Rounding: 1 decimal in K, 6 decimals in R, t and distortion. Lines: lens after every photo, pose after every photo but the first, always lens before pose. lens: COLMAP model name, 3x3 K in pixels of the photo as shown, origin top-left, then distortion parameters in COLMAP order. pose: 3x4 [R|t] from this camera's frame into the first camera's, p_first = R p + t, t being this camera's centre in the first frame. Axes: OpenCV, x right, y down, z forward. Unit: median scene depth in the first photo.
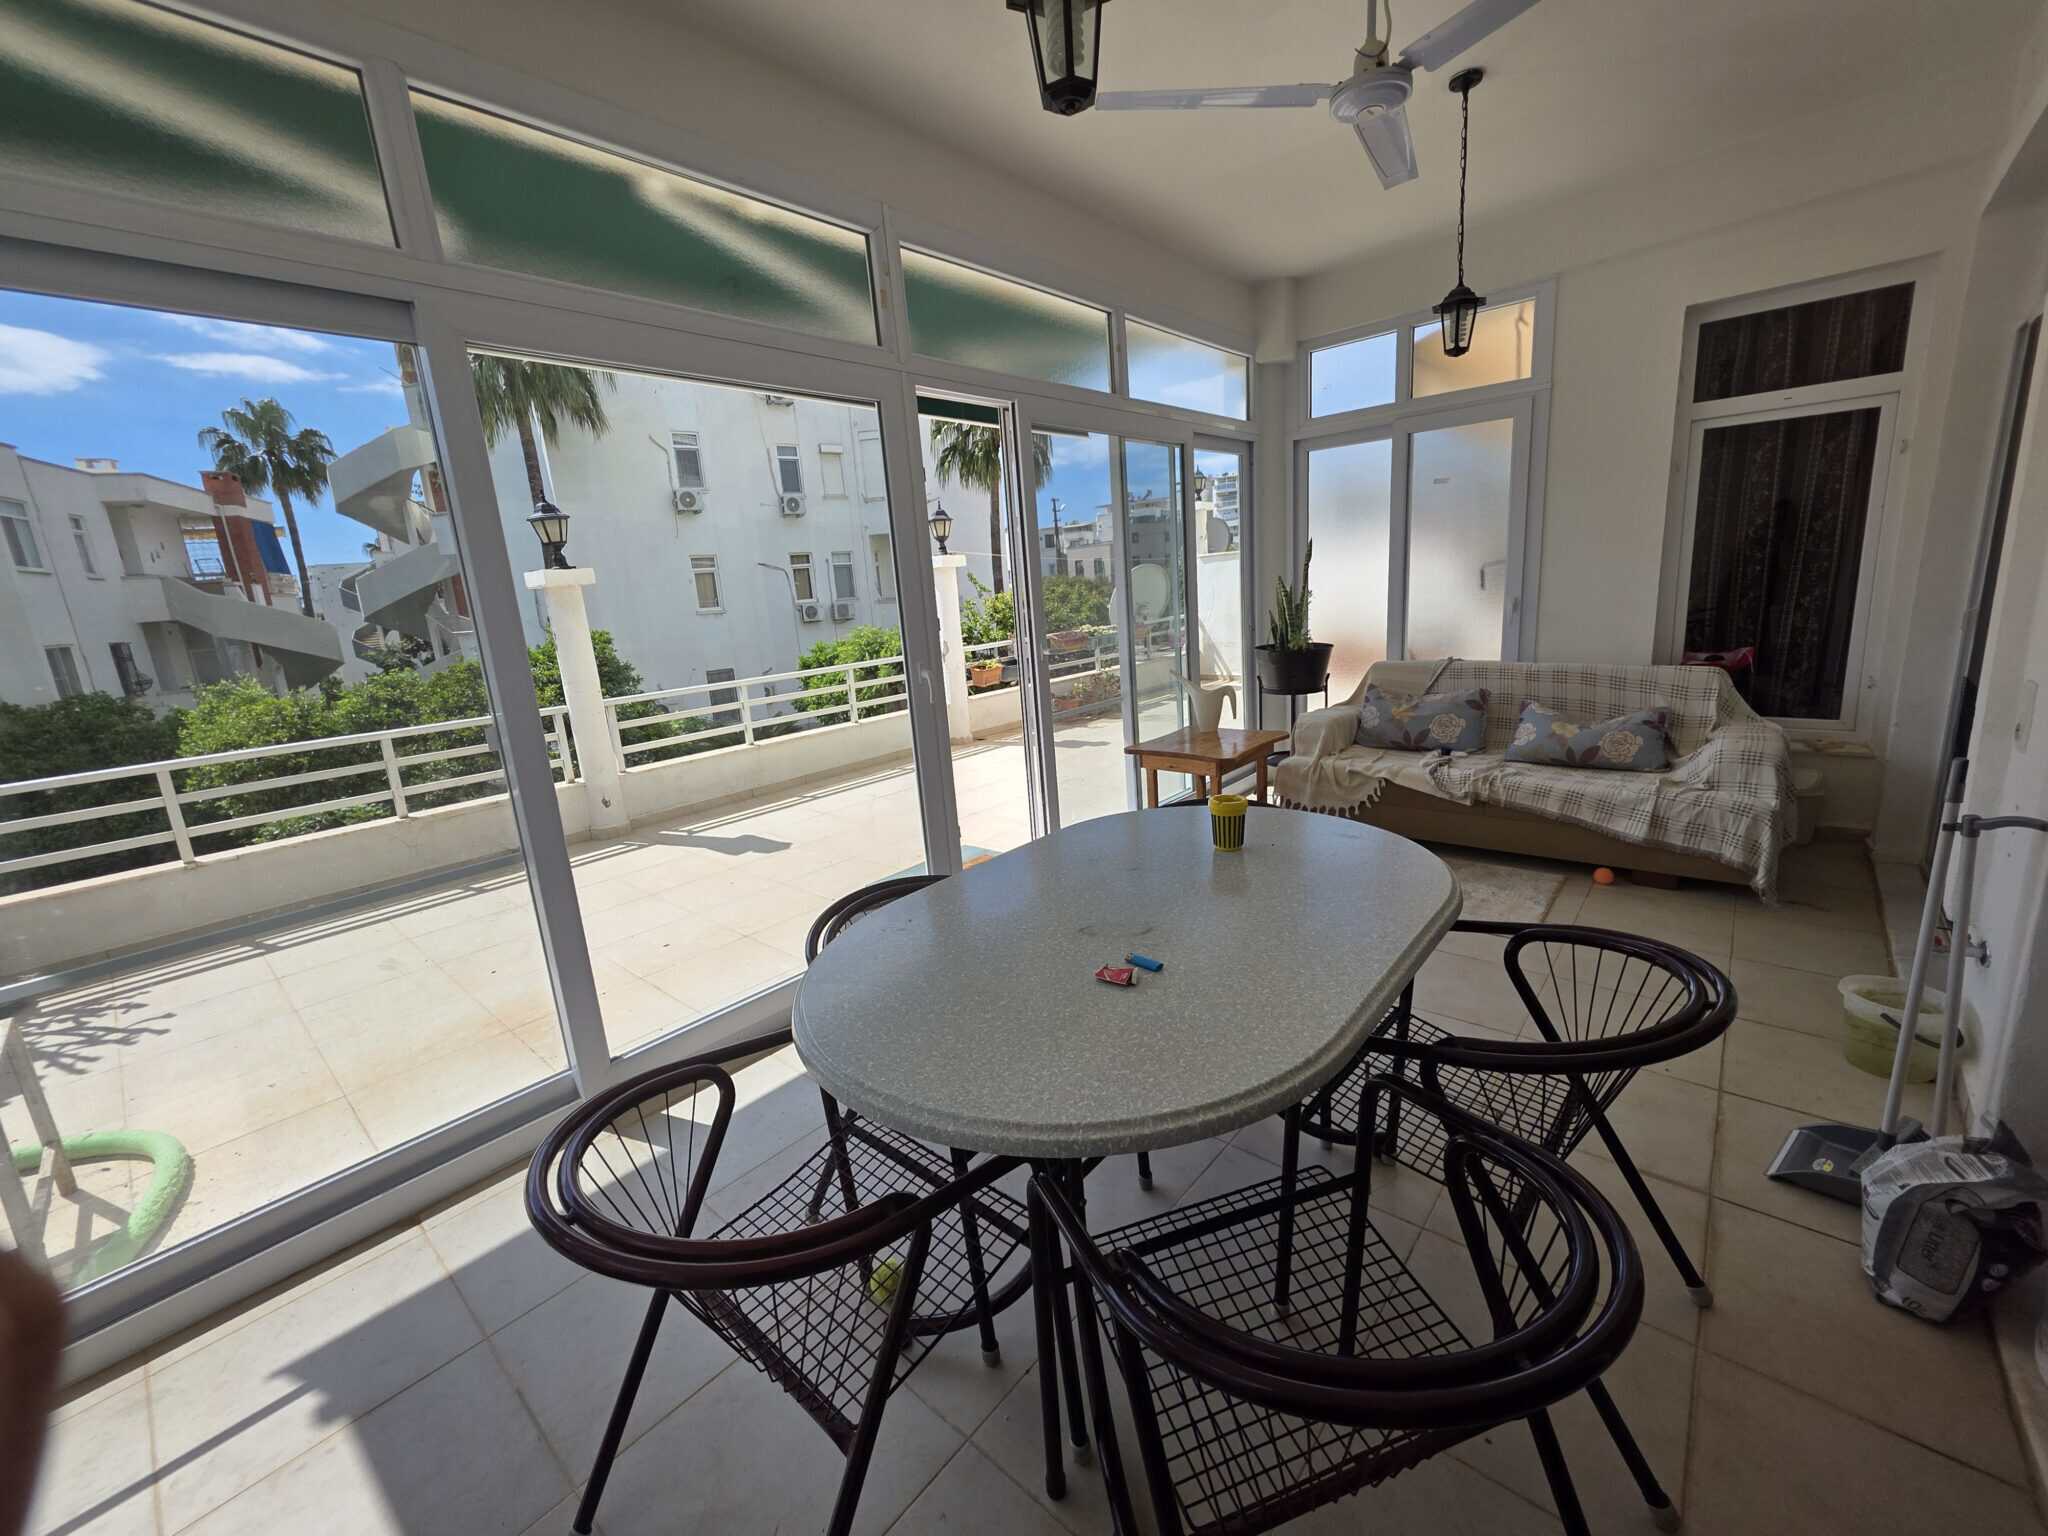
lens RADIAL K [[851.0, 0, 1067.7], [0, 851.0, 708.8], [0, 0, 1]] dist [0.000666, -0.000278]
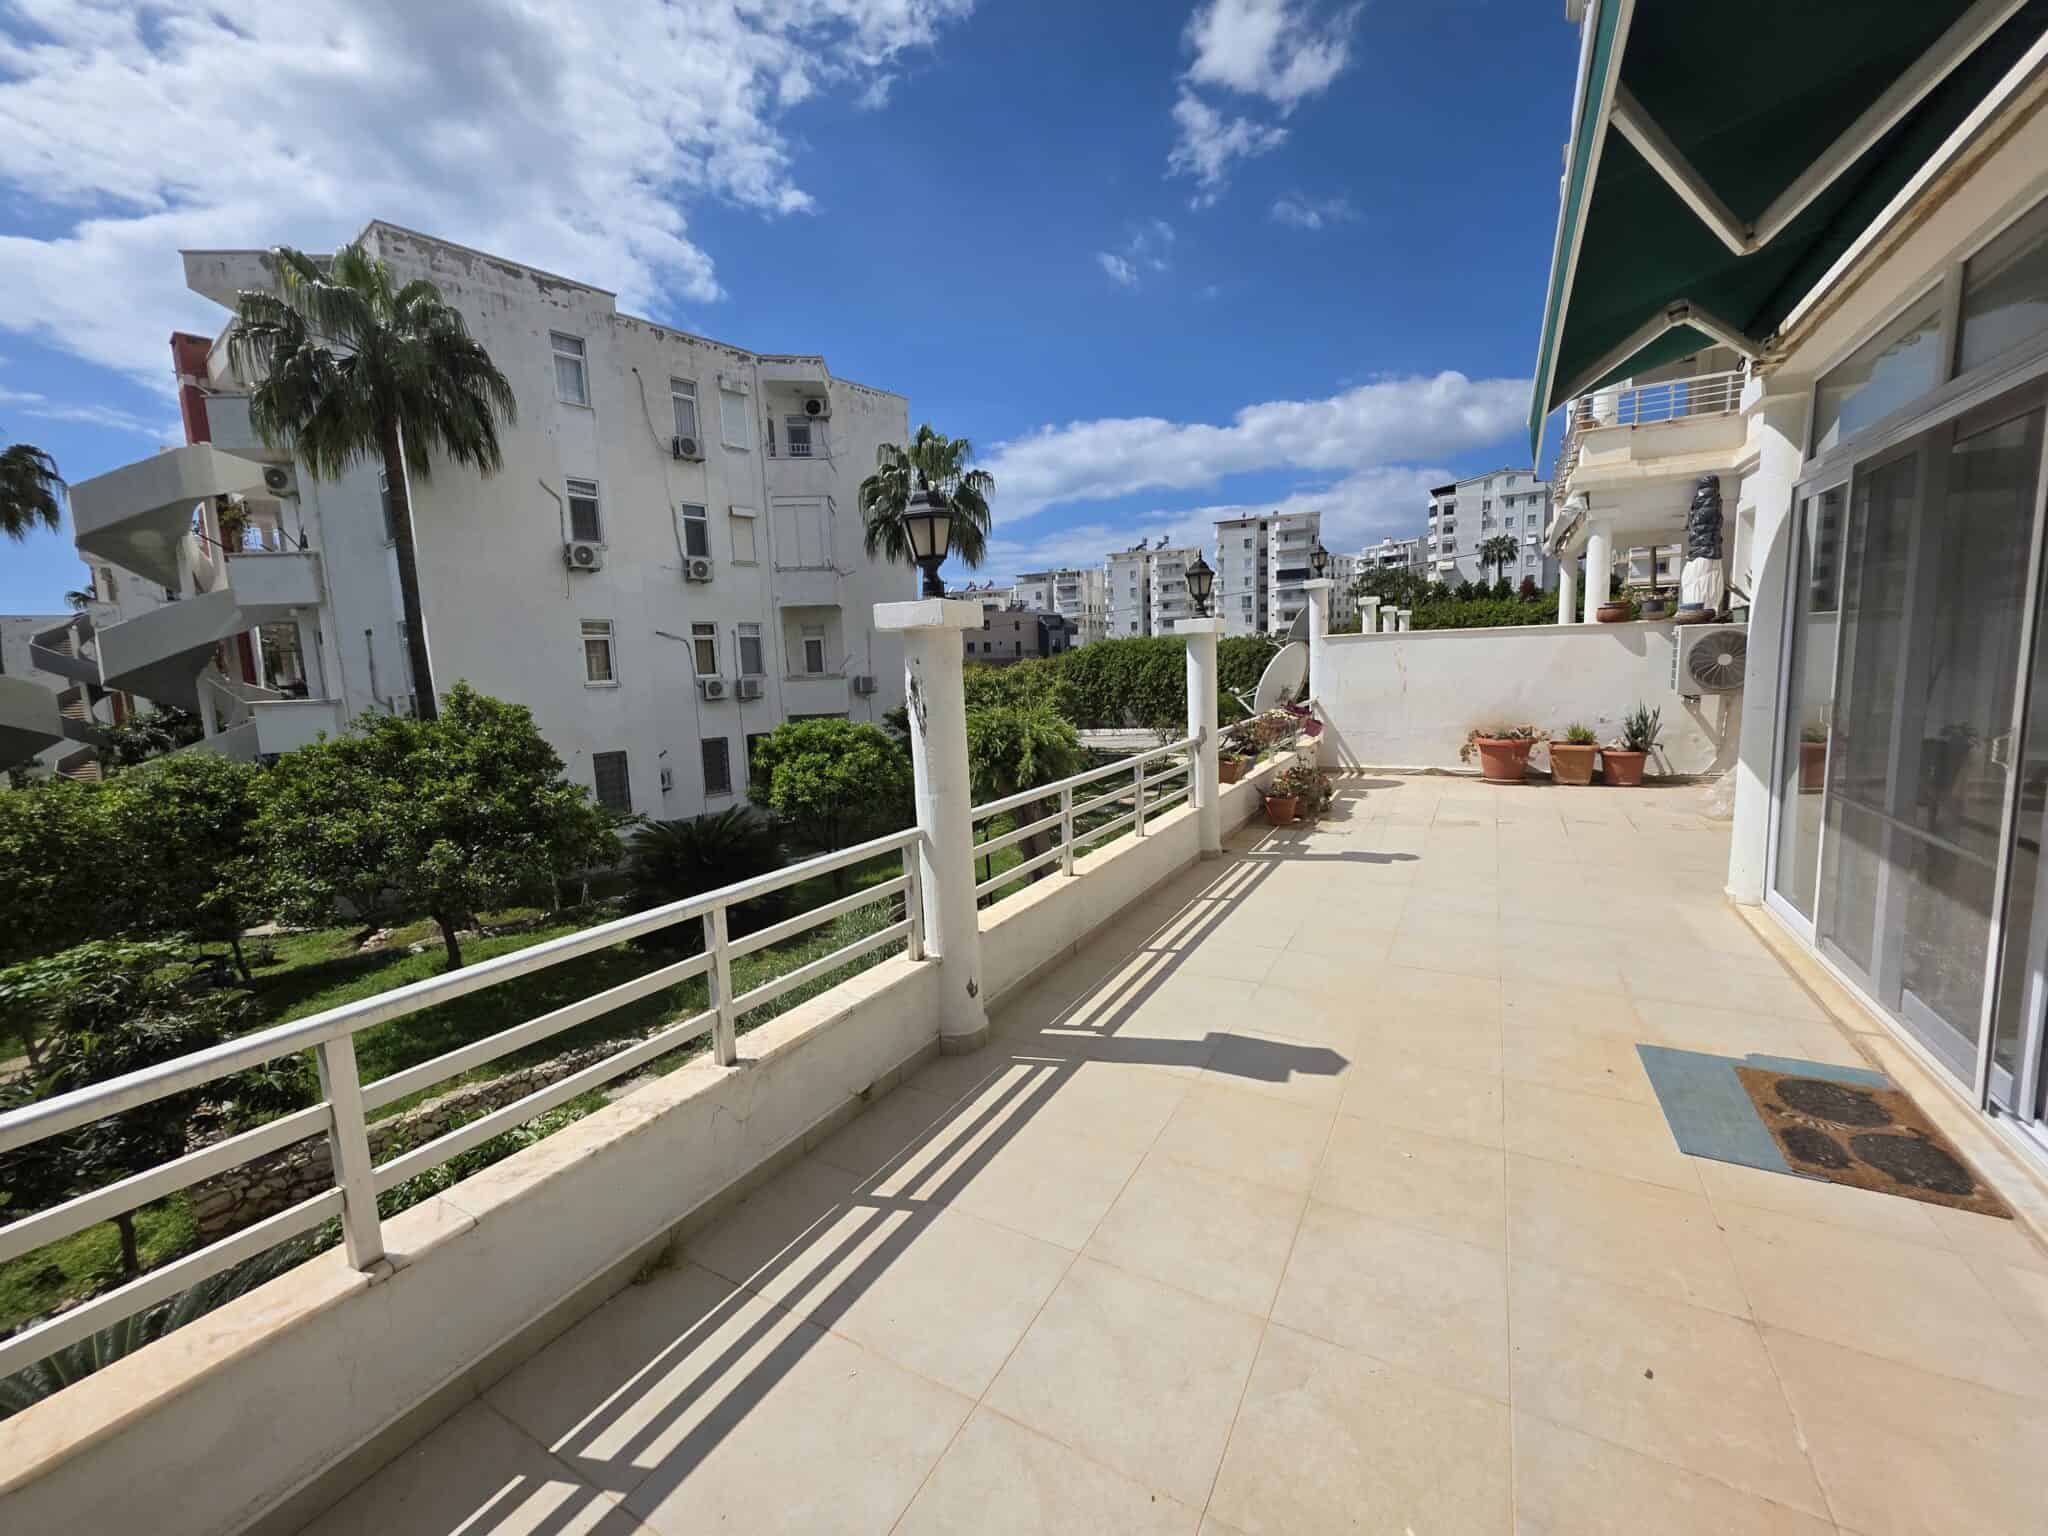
lens RADIAL K [[830.3, 0, 1071.0], [0, 830.3, 714.9], [0, 0, 1]] dist [0.002032, 0.000031]
pose [[0.978153, 0.017910, 0.207115, -0.118064], [0.001211, 0.995774, -0.091827, -0.005749], [-0.207884, 0.090072, 0.973998, 0.078221]]
